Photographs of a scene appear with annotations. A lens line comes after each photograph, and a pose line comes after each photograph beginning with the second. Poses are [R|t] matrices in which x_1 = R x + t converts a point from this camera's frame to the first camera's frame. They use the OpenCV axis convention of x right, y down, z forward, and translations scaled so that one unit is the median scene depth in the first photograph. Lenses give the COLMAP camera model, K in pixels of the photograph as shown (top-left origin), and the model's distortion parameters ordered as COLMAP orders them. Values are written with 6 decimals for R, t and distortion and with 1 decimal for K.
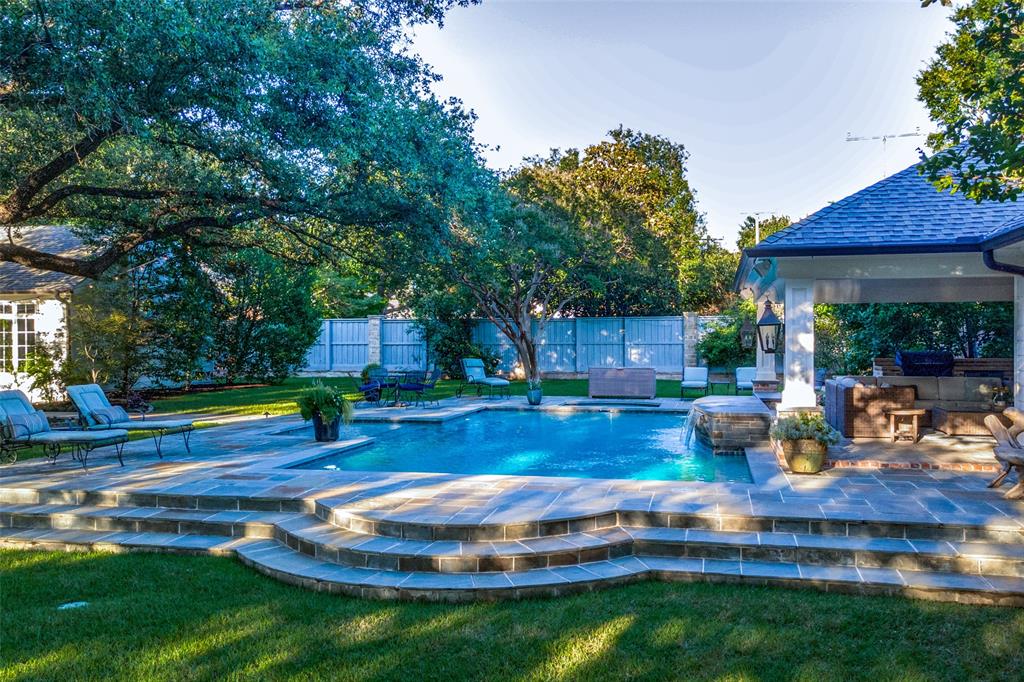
lens RADIAL K [[915.1, 0, 510.7], [0, 915.1, 341.5], [0, 0, 1]] dist [-0.004567, 0.002908]
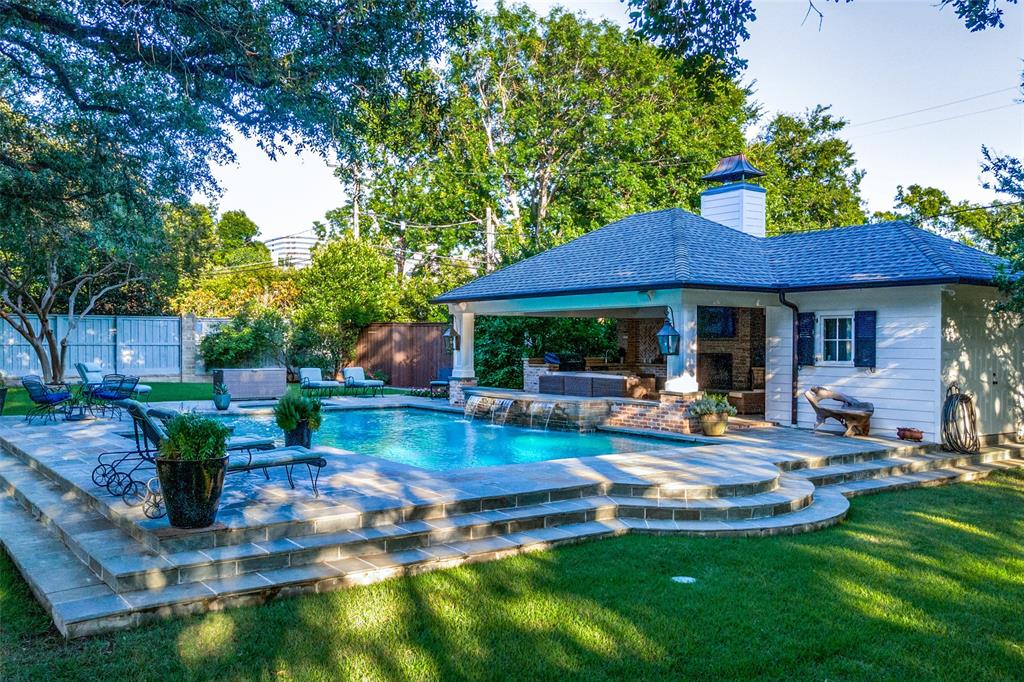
lens RADIAL K [[915.1, 0, 513.4], [0, 915.1, 341.3], [0, 0, 1]] dist [-0.004567, 0.002908]
pose [[0.663175, 0.008313, 0.748418, -0.307938], [-0.008326, 0.999958, -0.003730, -0.000750], [-0.748418, -0.003758, 0.663217, 0.083403]]
